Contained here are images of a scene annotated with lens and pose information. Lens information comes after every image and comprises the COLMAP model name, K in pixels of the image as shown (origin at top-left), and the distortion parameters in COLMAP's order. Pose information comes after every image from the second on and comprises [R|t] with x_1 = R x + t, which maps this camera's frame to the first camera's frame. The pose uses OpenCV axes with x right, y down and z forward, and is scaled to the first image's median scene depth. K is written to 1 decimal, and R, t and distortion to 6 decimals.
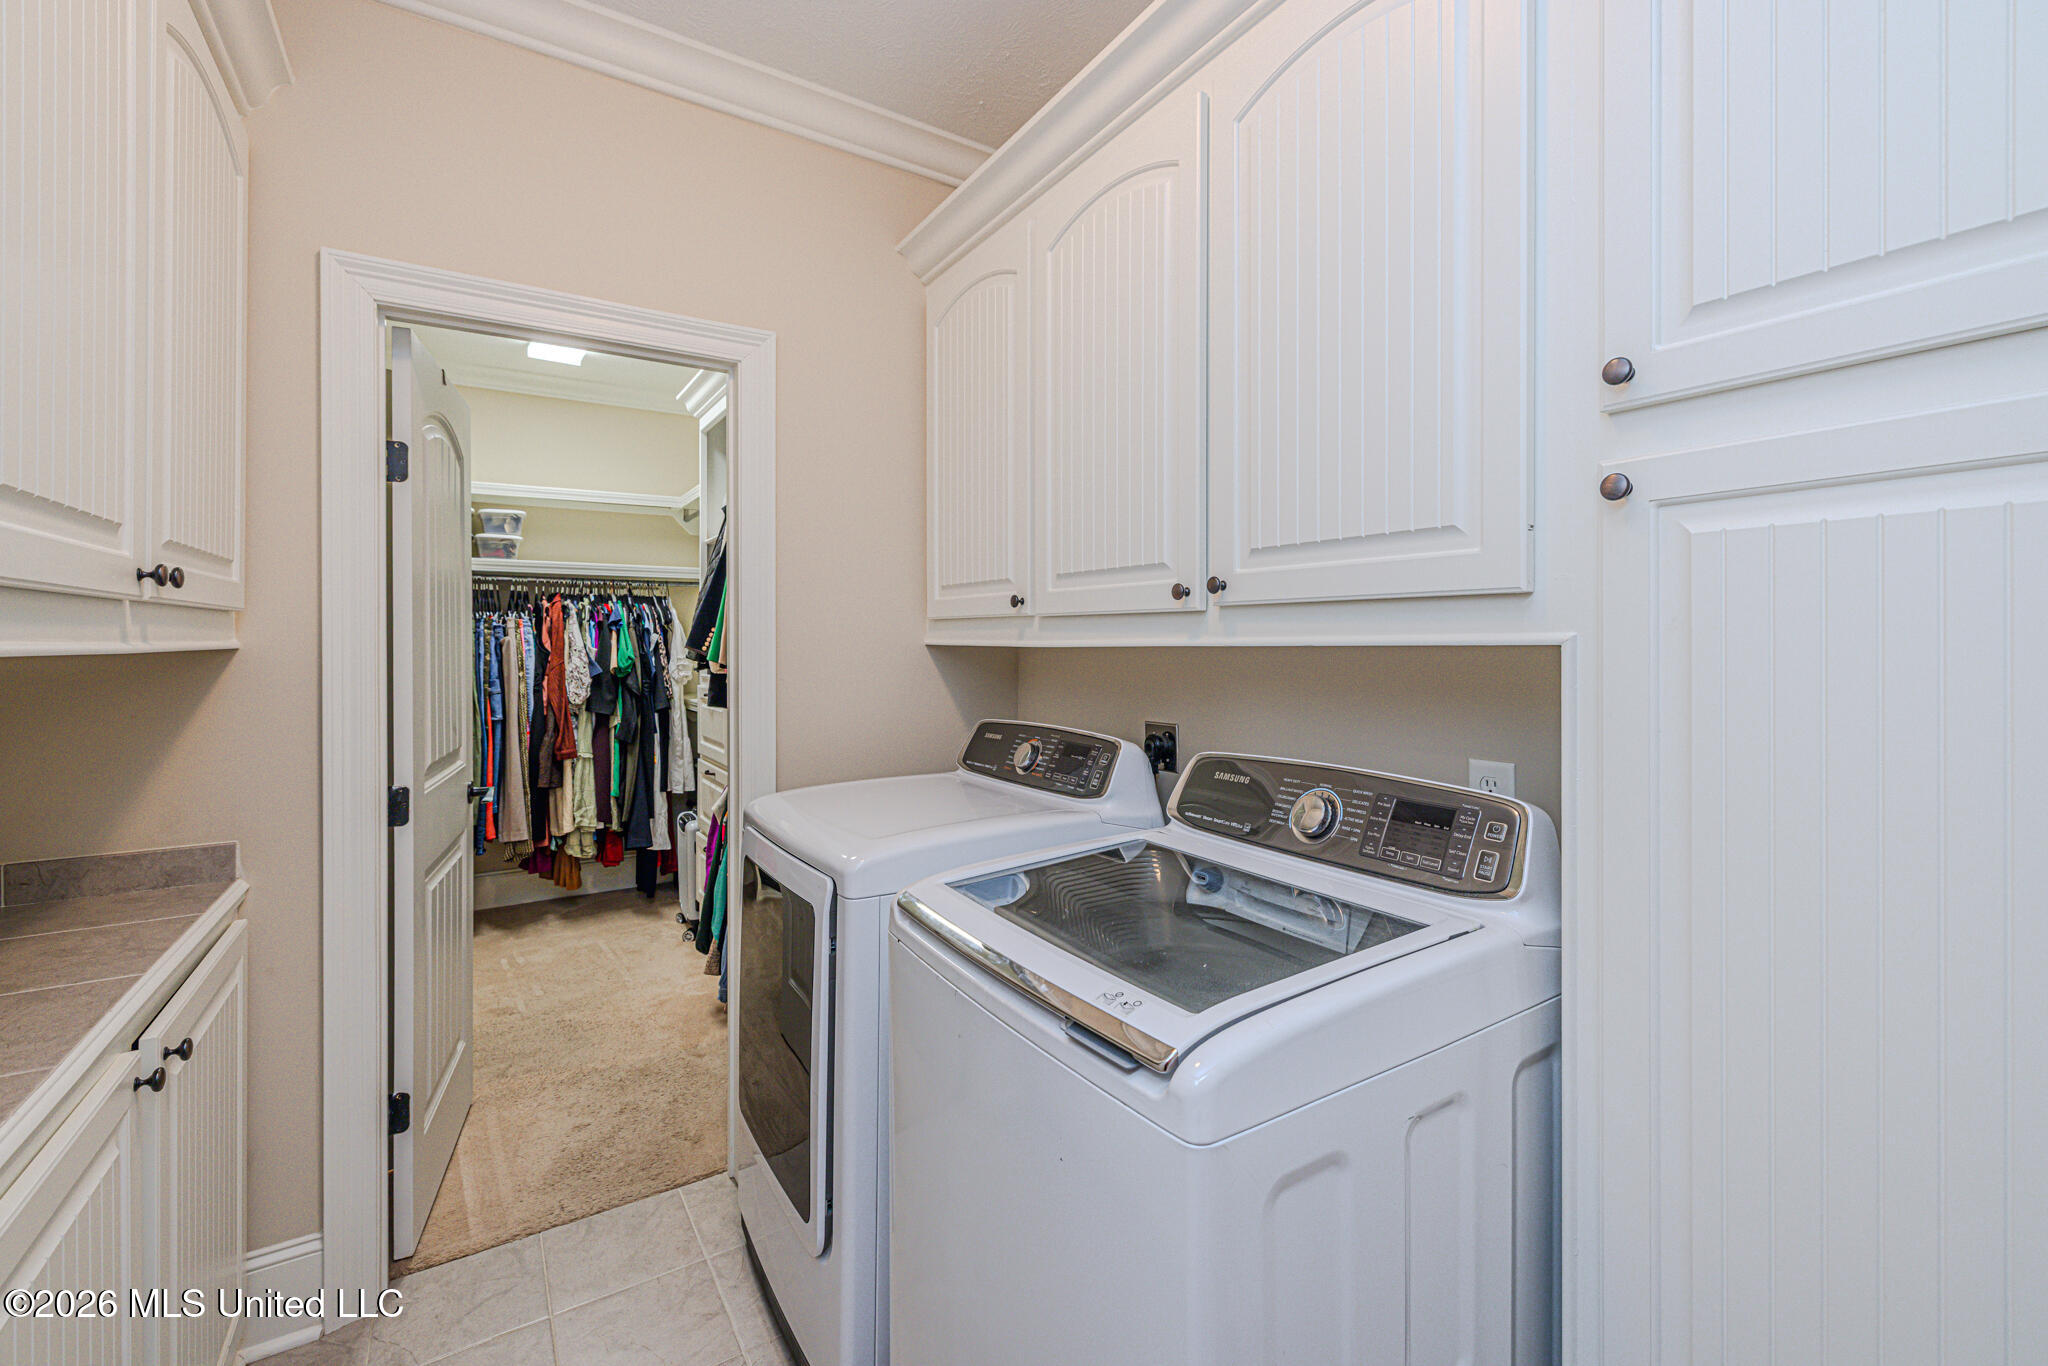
lens RADIAL K [[871.5, 0, 1018.0], [0, 871.5, 651.2], [0, 0, 1]] dist [0.000725, 0.000119]
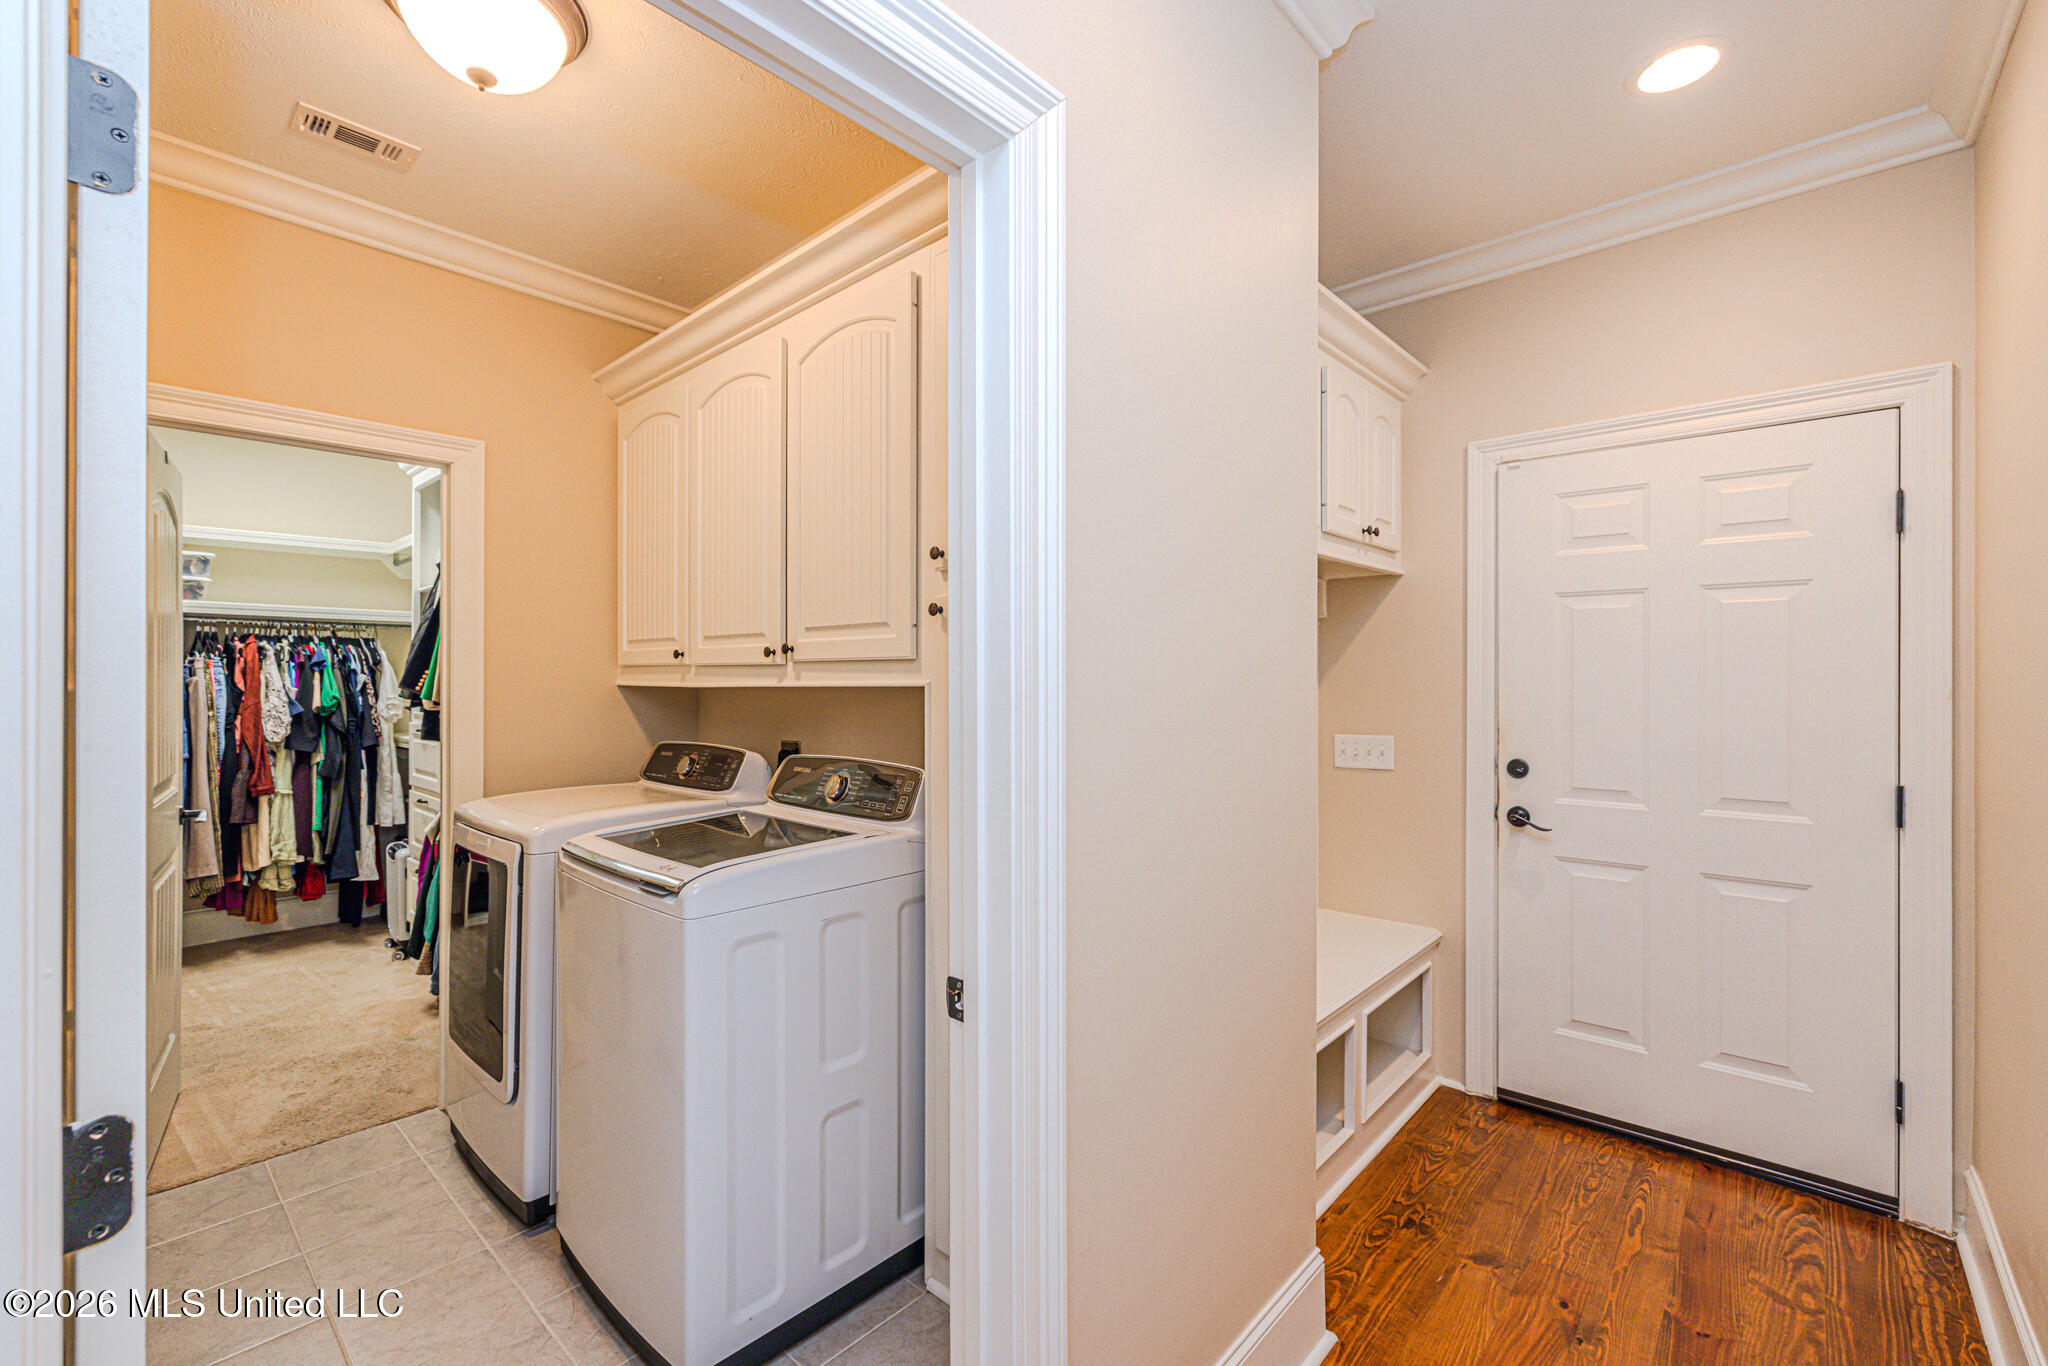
lens RADIAL K [[871.4, 0, 1024.0], [0, 871.4, 683.0], [0, 0, 1]] dist [0.001751, -0.000049]
pose [[0.964671, 0.001293, 0.263453, 0.081202], [0.001058, 0.999961, -0.008781, 0.000621], [-0.263454, 0.008750, 0.964632, -0.240091]]
